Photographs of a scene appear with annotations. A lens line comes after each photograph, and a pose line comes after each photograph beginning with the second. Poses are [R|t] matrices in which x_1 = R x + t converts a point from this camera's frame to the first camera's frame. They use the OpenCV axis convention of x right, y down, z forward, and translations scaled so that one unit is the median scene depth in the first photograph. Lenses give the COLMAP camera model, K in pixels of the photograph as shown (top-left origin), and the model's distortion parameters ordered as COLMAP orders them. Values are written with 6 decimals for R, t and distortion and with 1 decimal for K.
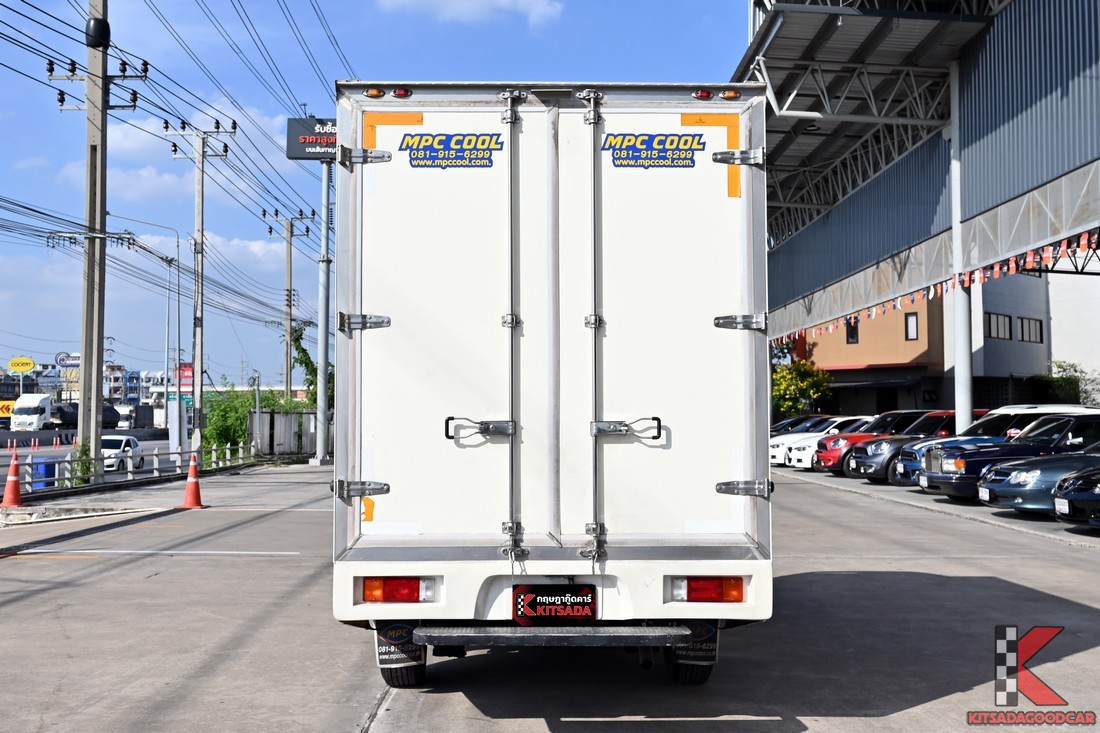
lens RADIAL K [[1141.2, 0, 535.4], [0, 1141.2, 371.0], [0, 0, 1]] dist [-0.011749, -0.028185]
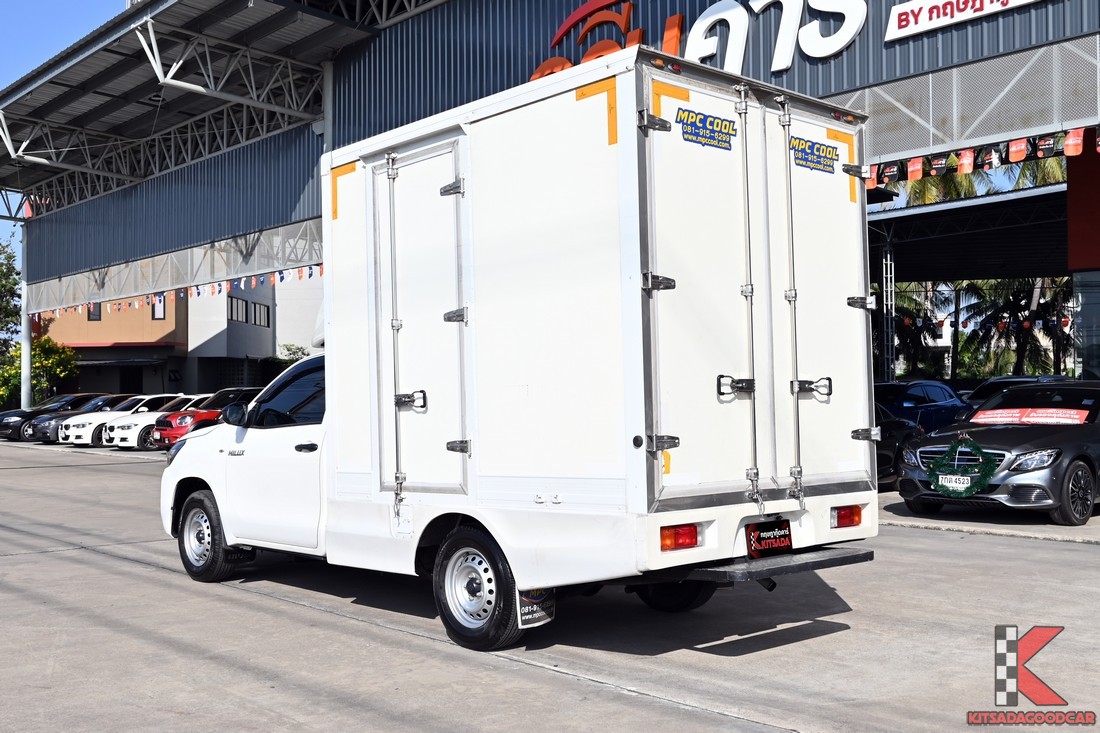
lens RADIAL K [[1141.2, 0, 535.4], [0, 1141.2, 371.0], [0, 0, 1]] dist [-0.011749, -0.028185]
pose [[0.755857, 0.014119, 0.654585, -0.898746], [-0.024839, 0.999666, 0.007119, 0.032069], [-0.654266, -0.021640, 0.755955, 0.280281]]
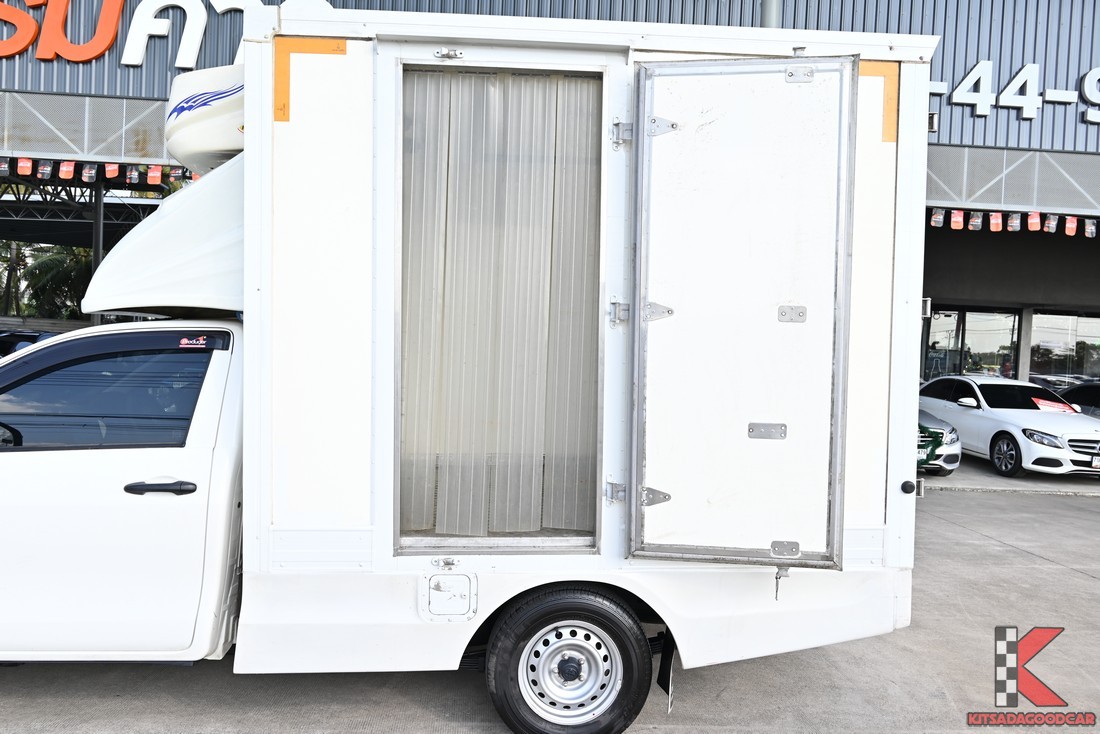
lens RADIAL K [[727.1, 0, 550.0], [0, 727.1, 367.0], [0, 0, 1]] dist [-0.002915, -0.002218]
pose [[-0.029638, -0.028003, 0.999168, -0.730055], [-0.086021, 0.995970, 0.025362, 0.015048], [-0.995852, -0.085198, -0.031928, 1.292376]]
